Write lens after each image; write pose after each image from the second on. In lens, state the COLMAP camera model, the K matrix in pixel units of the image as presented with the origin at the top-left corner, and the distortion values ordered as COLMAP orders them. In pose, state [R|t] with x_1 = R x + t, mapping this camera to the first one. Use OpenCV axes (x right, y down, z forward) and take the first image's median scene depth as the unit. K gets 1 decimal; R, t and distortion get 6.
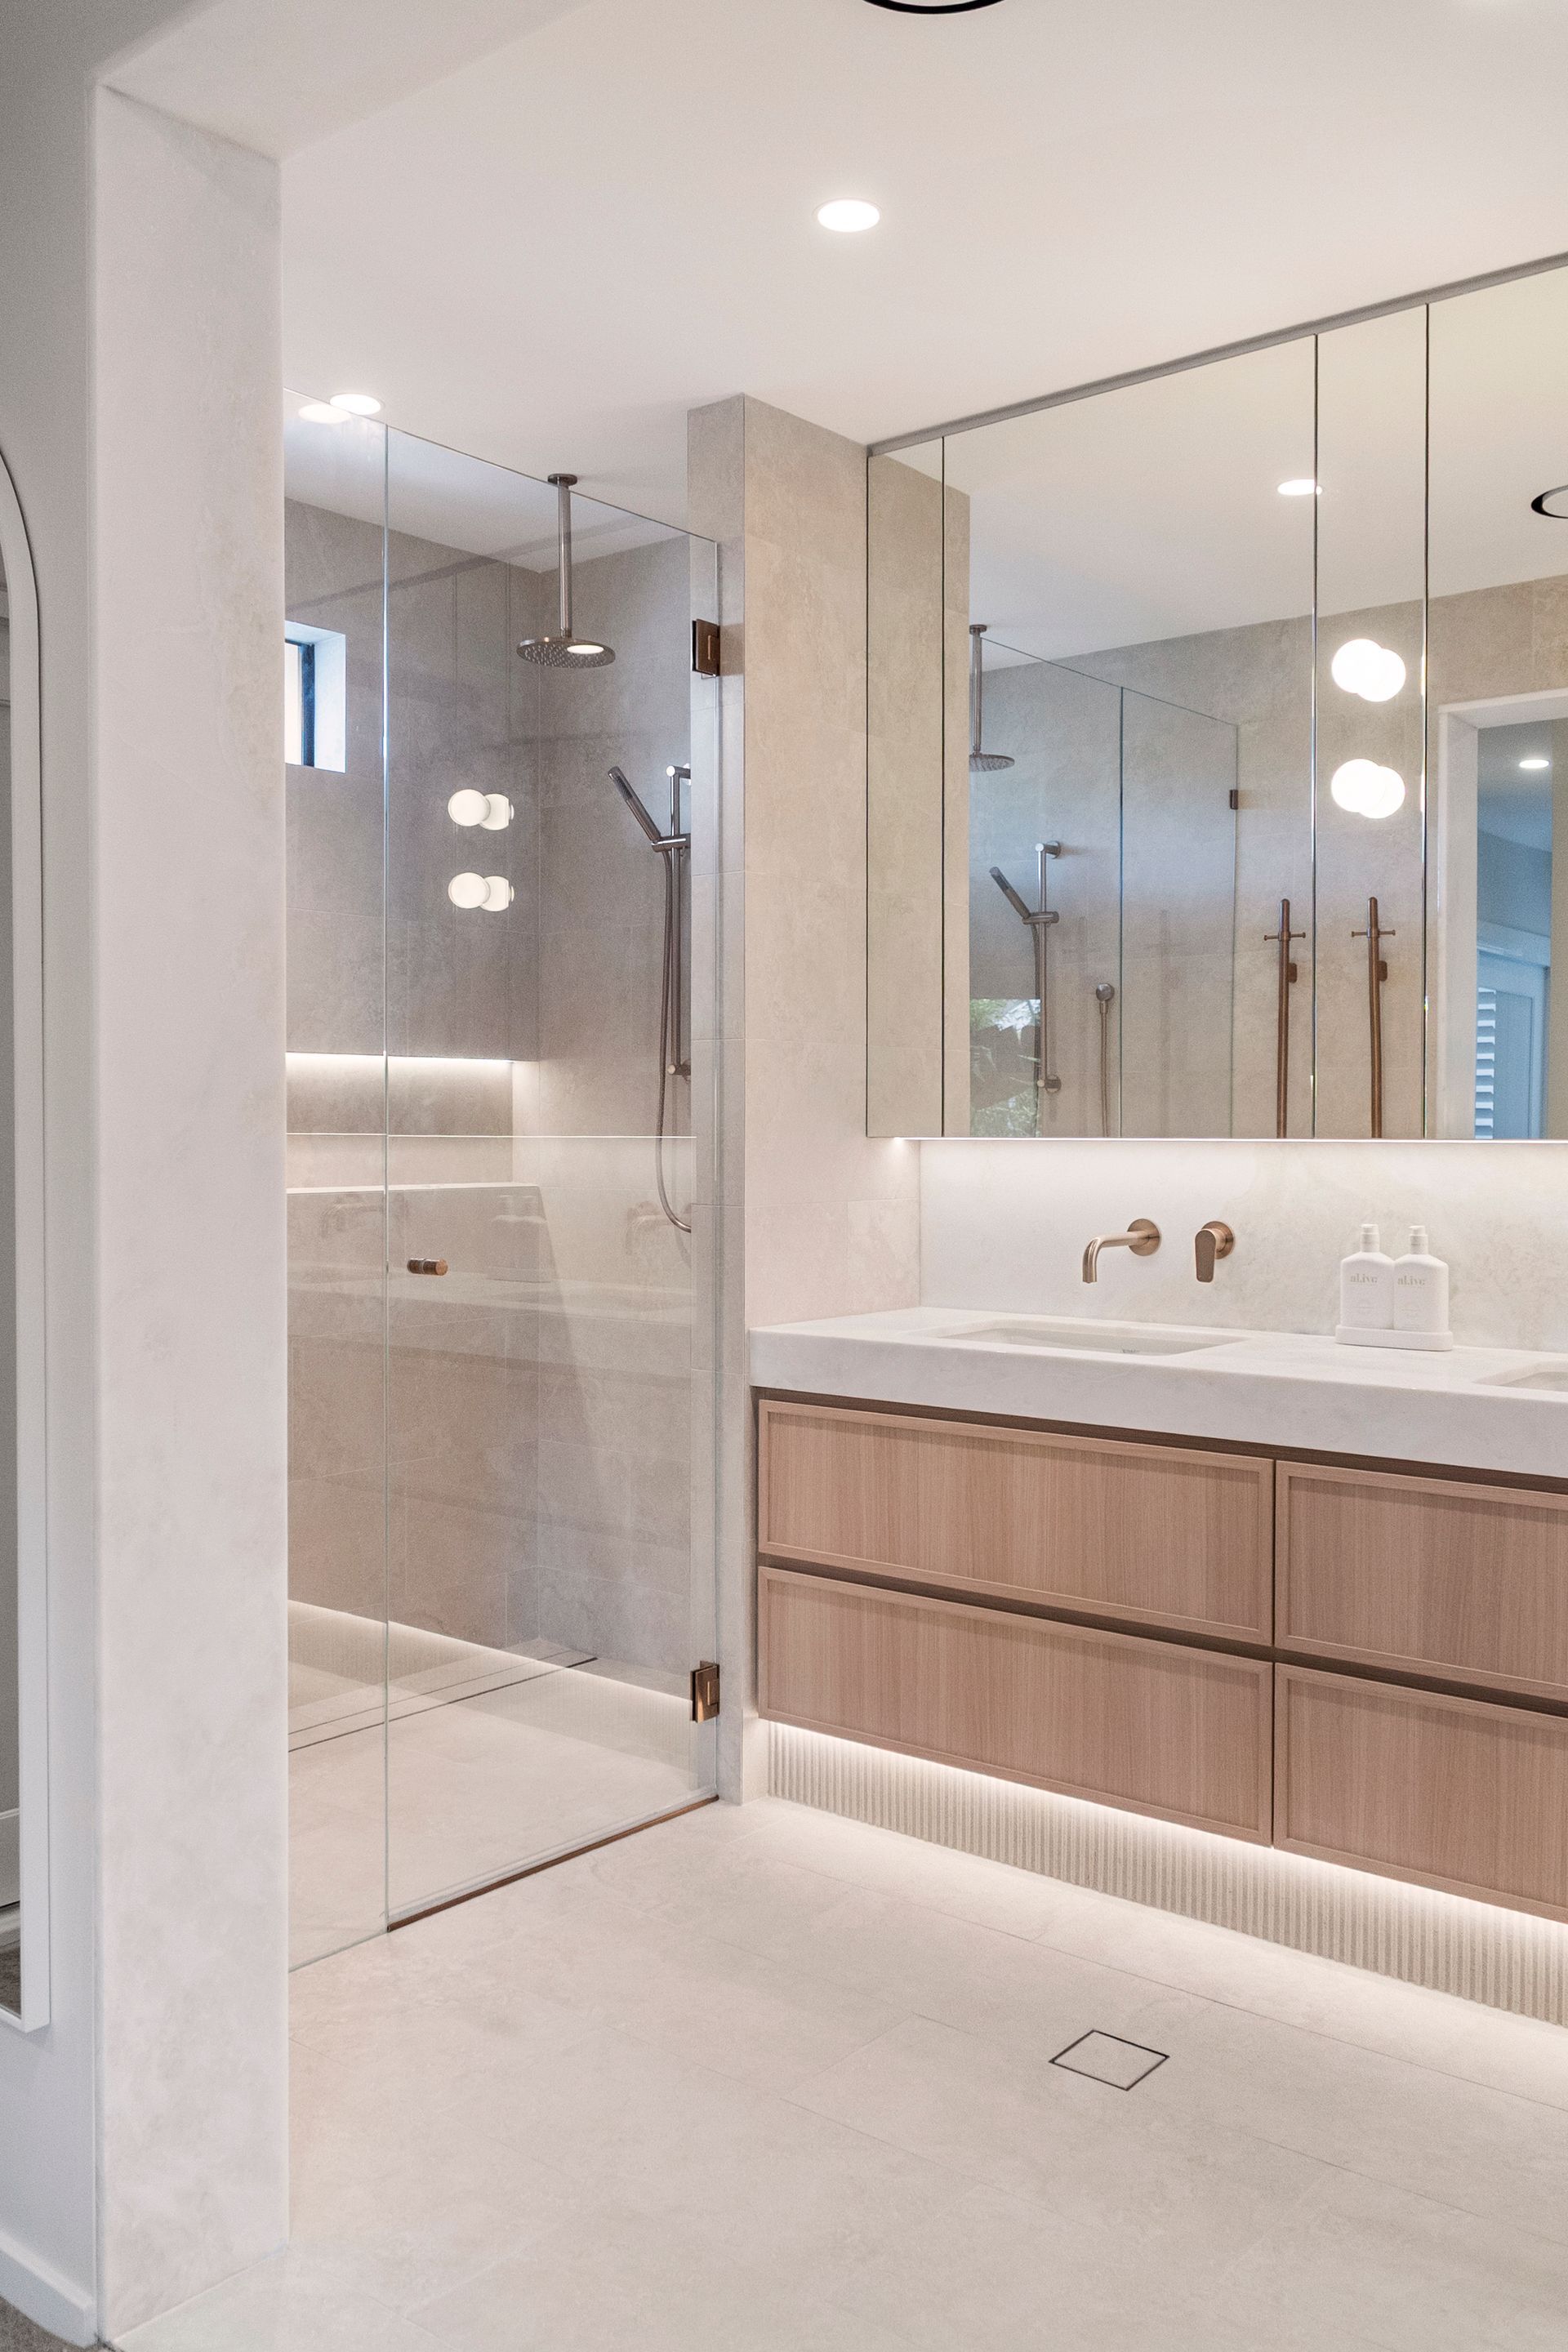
lens RADIAL K [[1890.4, 0, 762.2], [0, 1890.4, 1147.1], [0, 0, 1]] dist [0.008965, 0.001103]
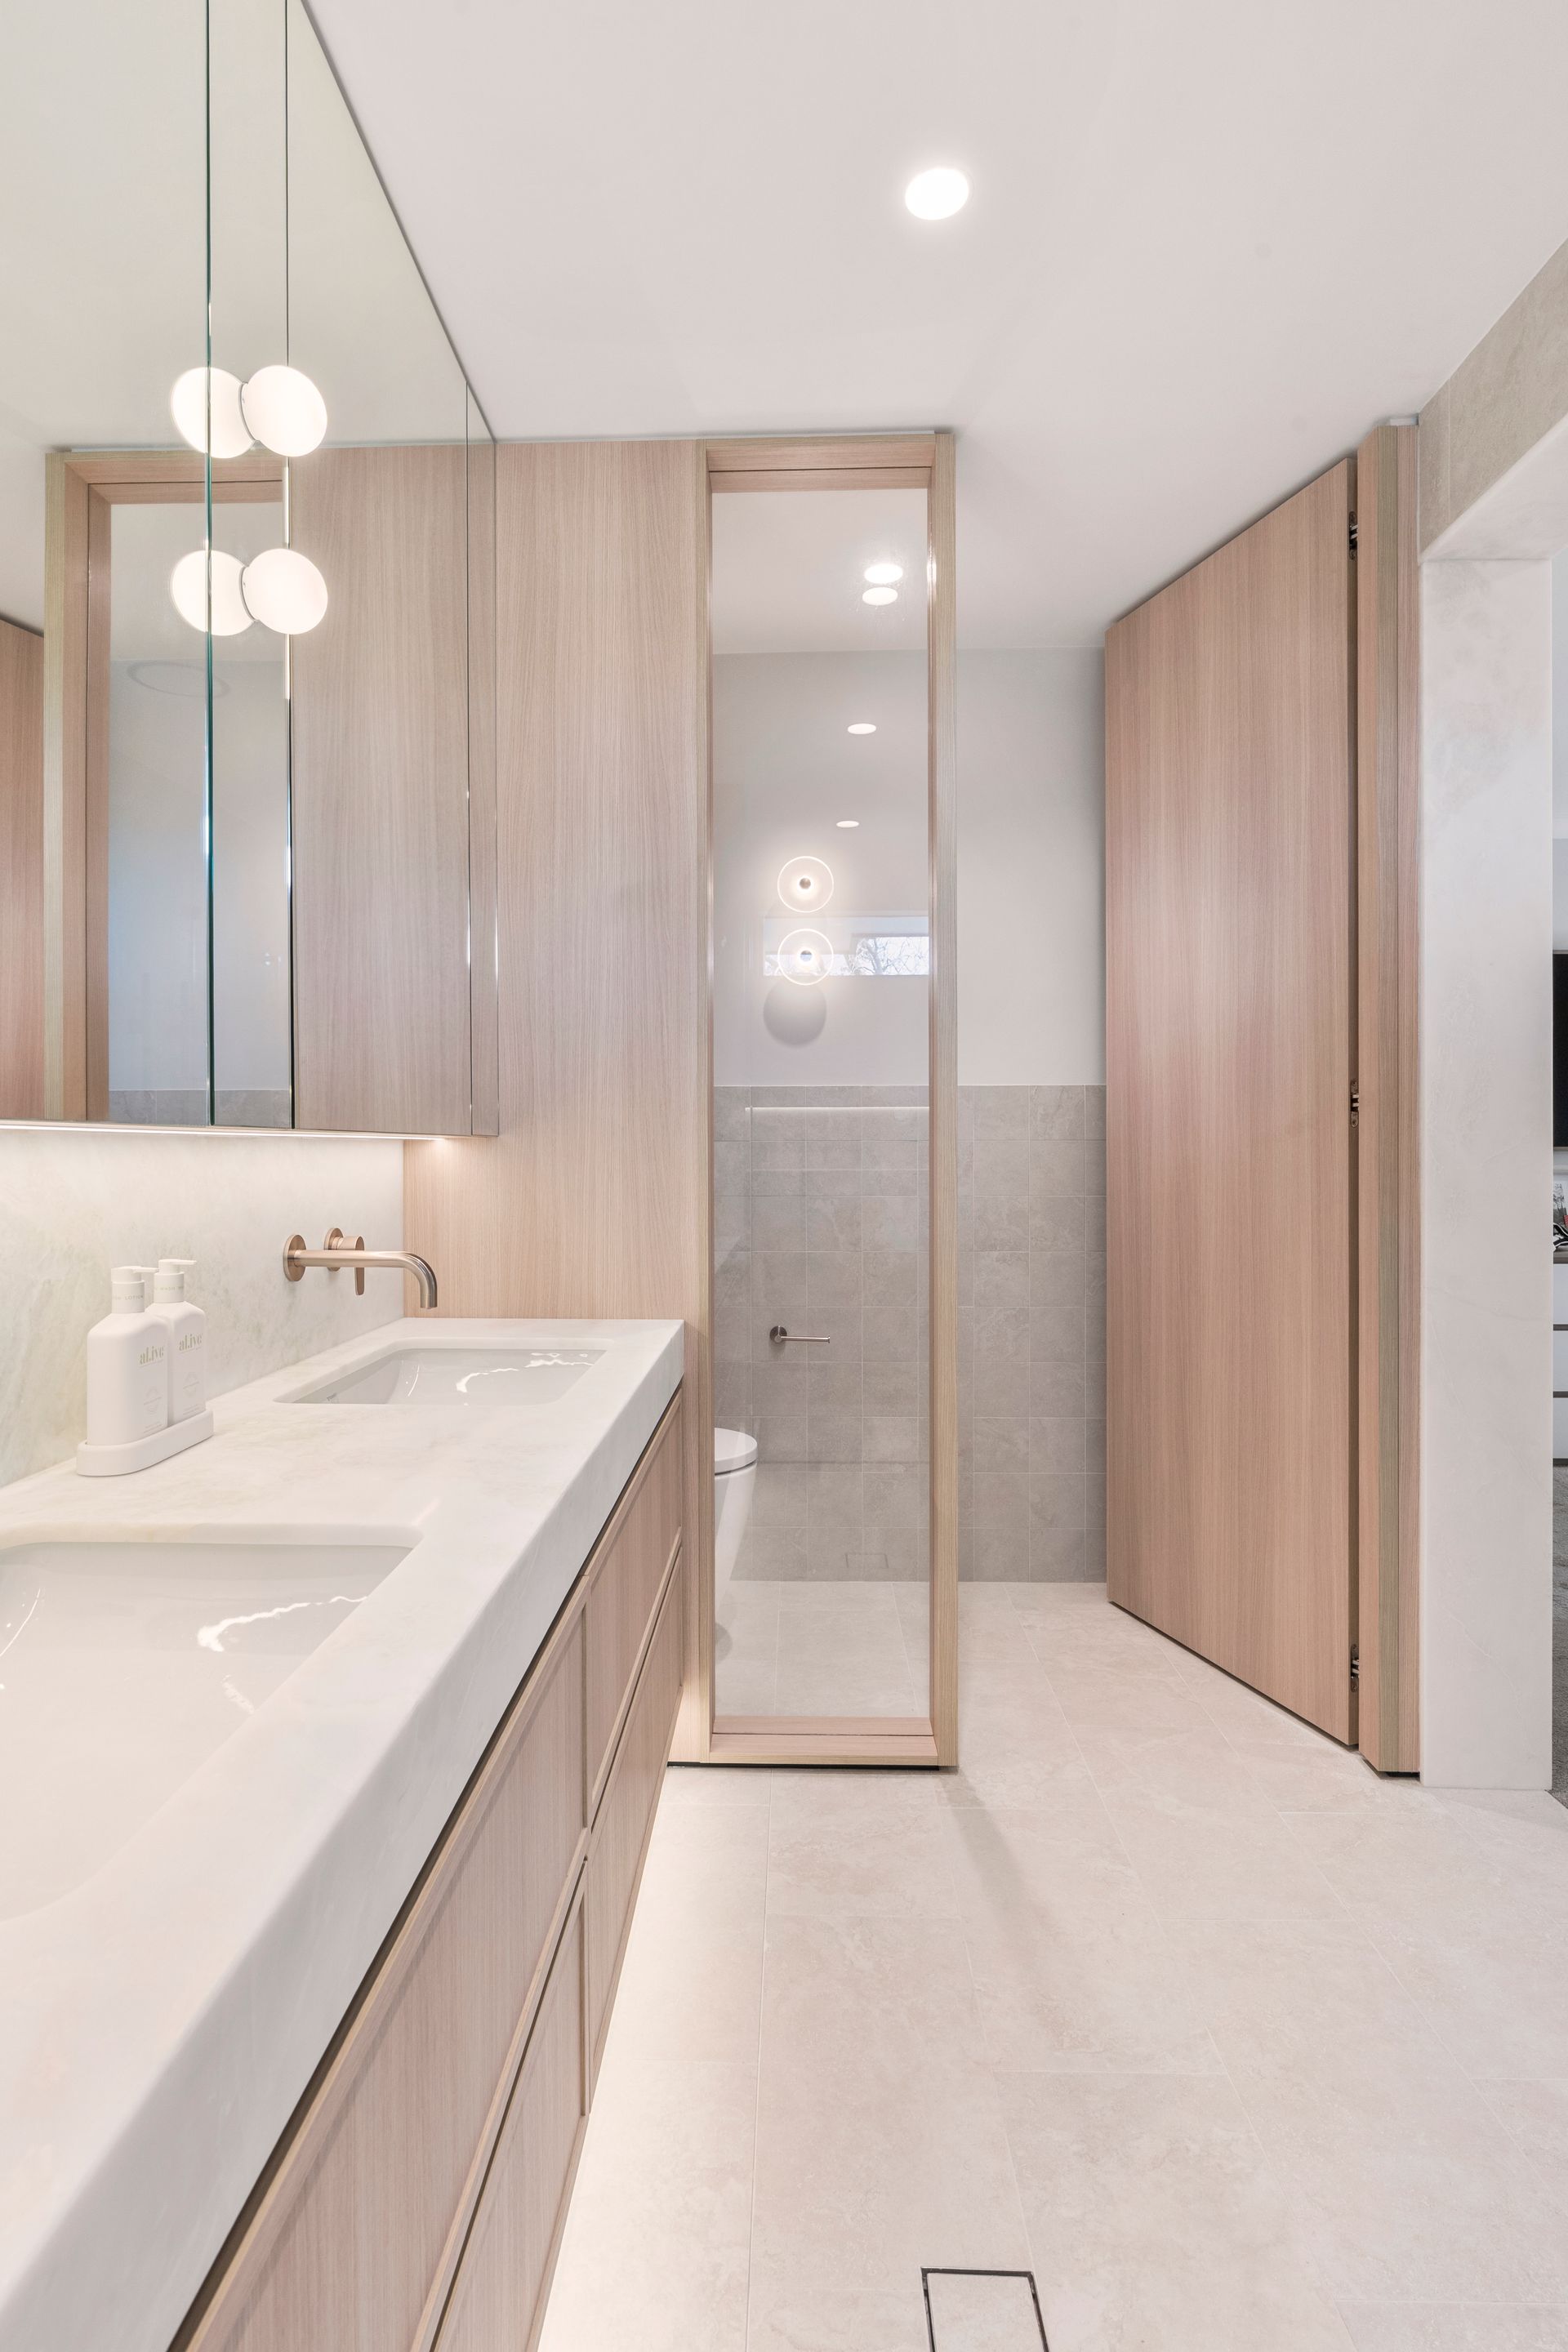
lens RADIAL K [[1199.9, 0, 779.8], [0, 1199.9, 1150.6], [0, 0, 1]] dist [-0.002930, 0.006473]
pose [[-0.621882, -0.000574, 0.783111, -0.106897], [0.010694, 0.999900, 0.009225, 0.001520], [-0.783038, 0.014111, -0.621814, 1.003213]]
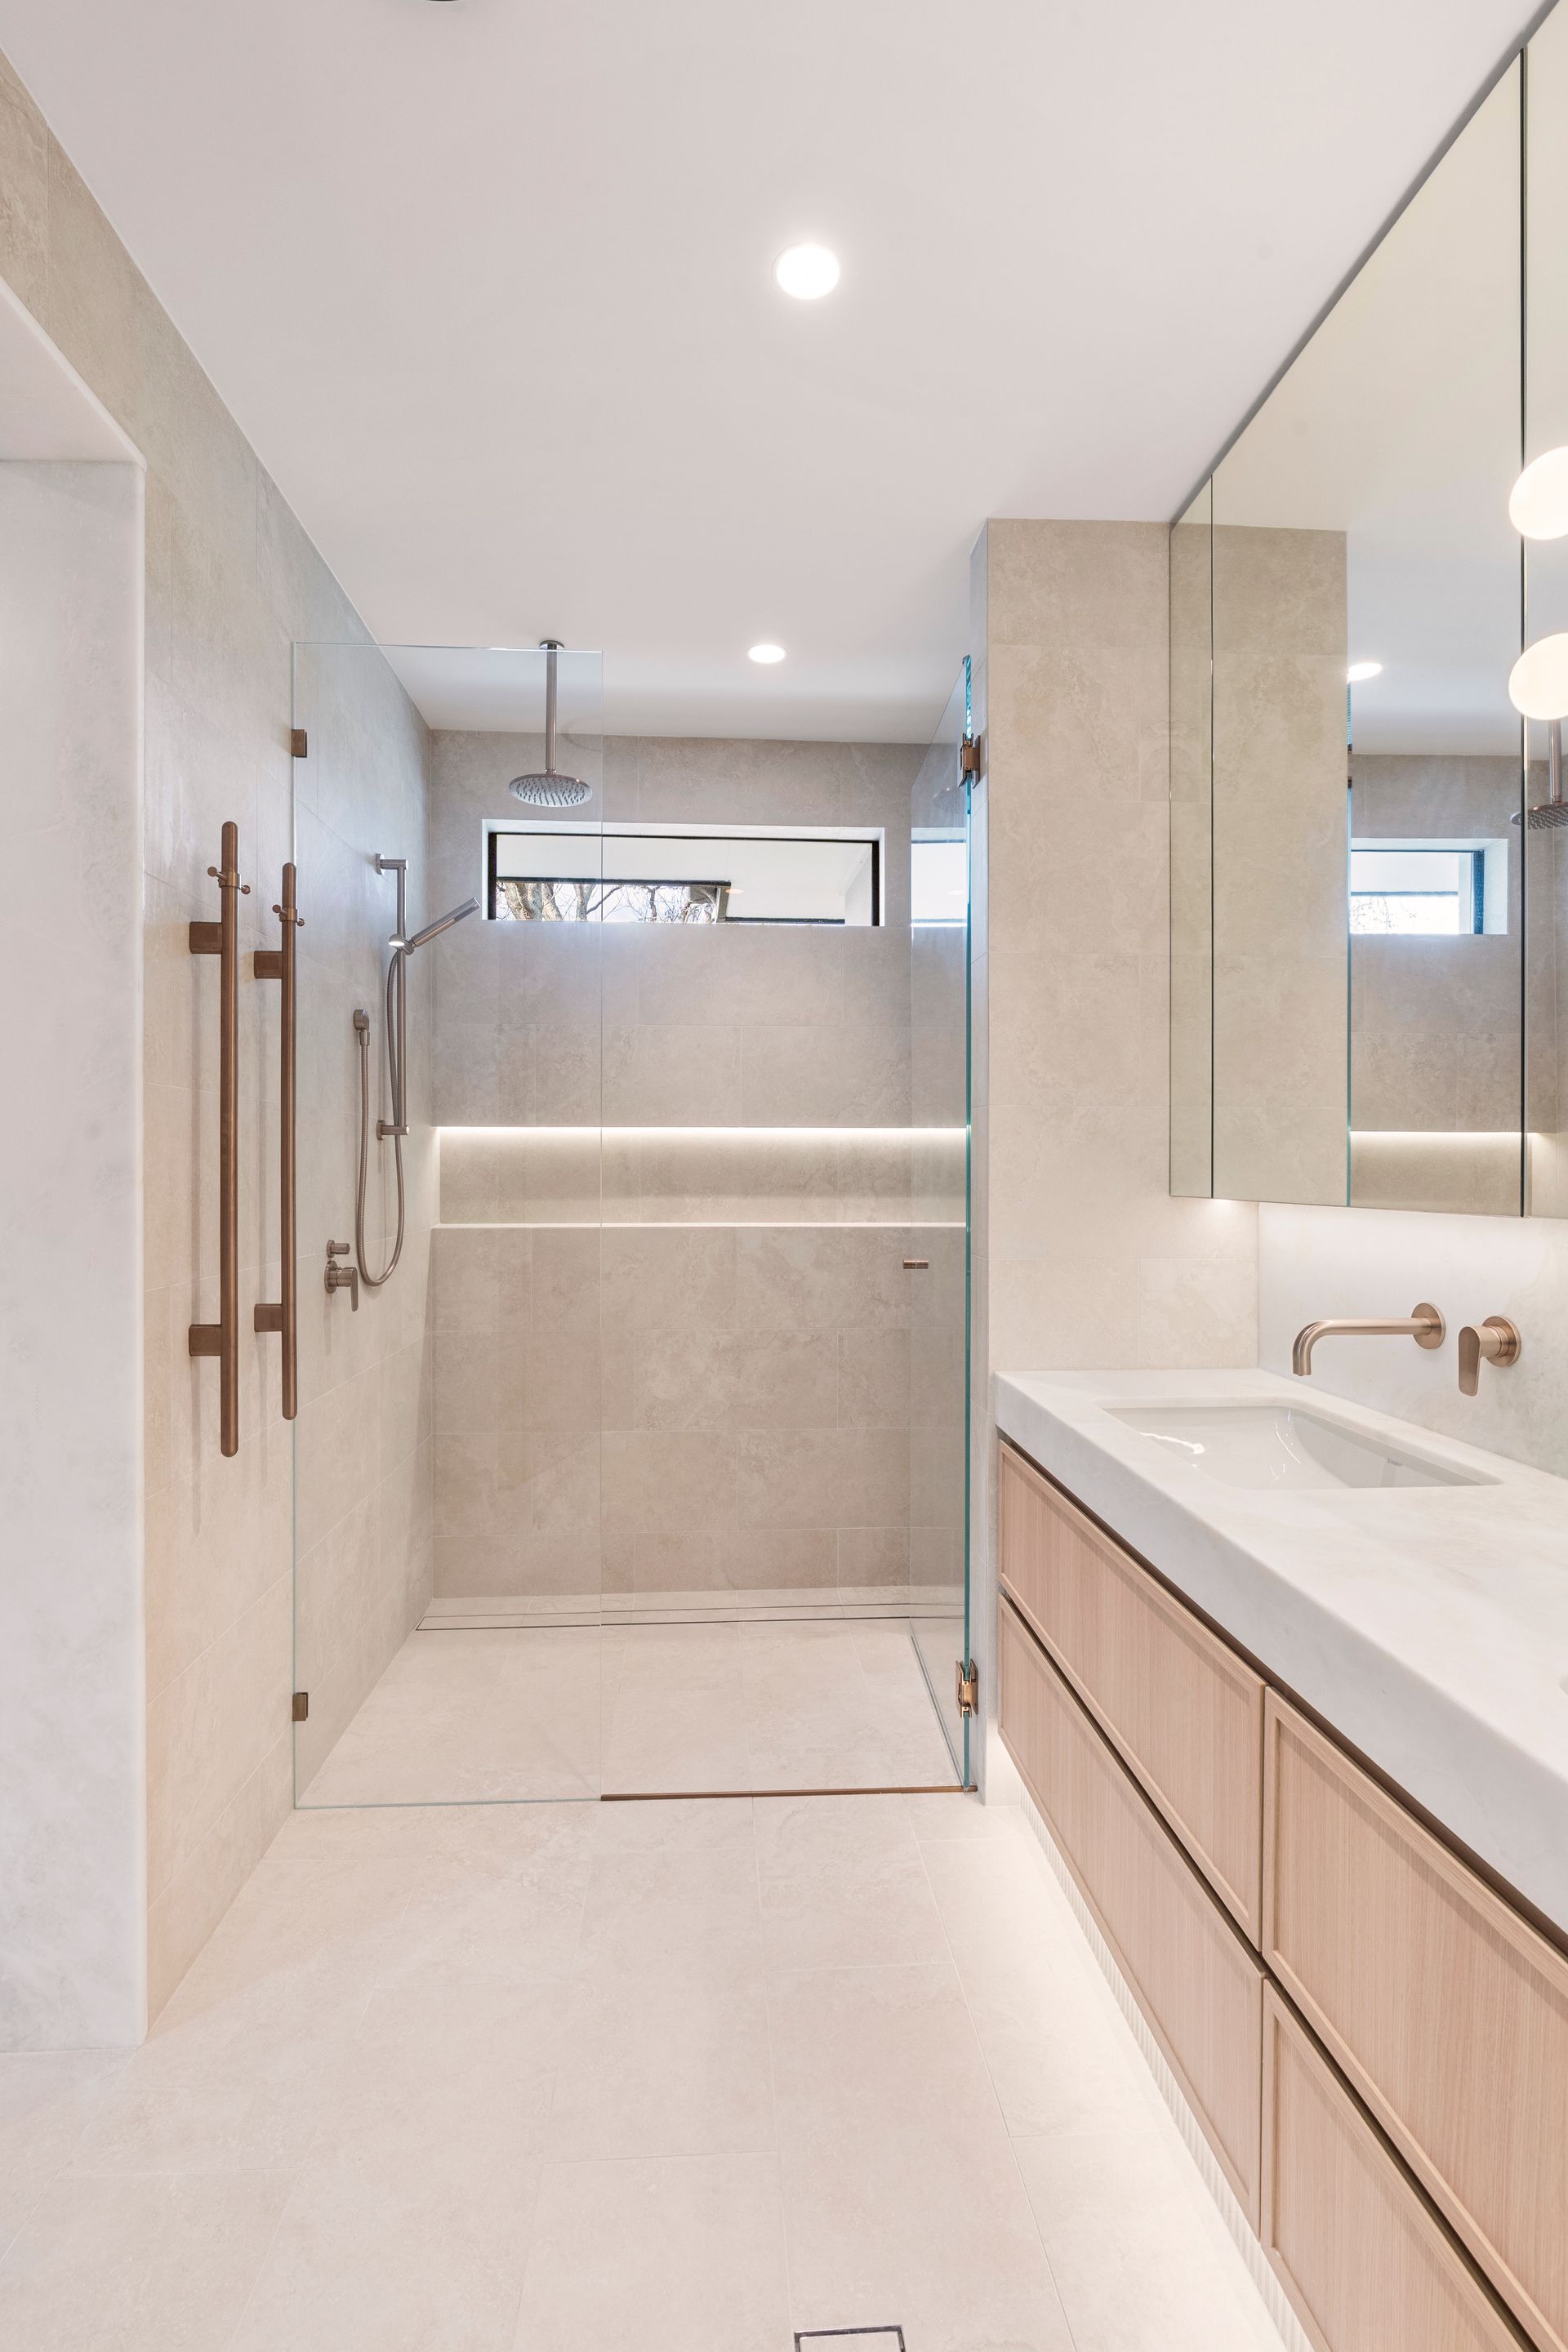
lens RADIAL K [[1088.0, 0, 759.9], [0, 1088.0, 1156.7], [0, 0, 1]] dist [0.020384, 0.000215]
pose [[0.670081, -0.005478, -0.742268, 0.372166], [-0.016835, 0.999603, -0.022574, -0.010682], [0.742097, 0.027623, 0.669723, 0.481731]]
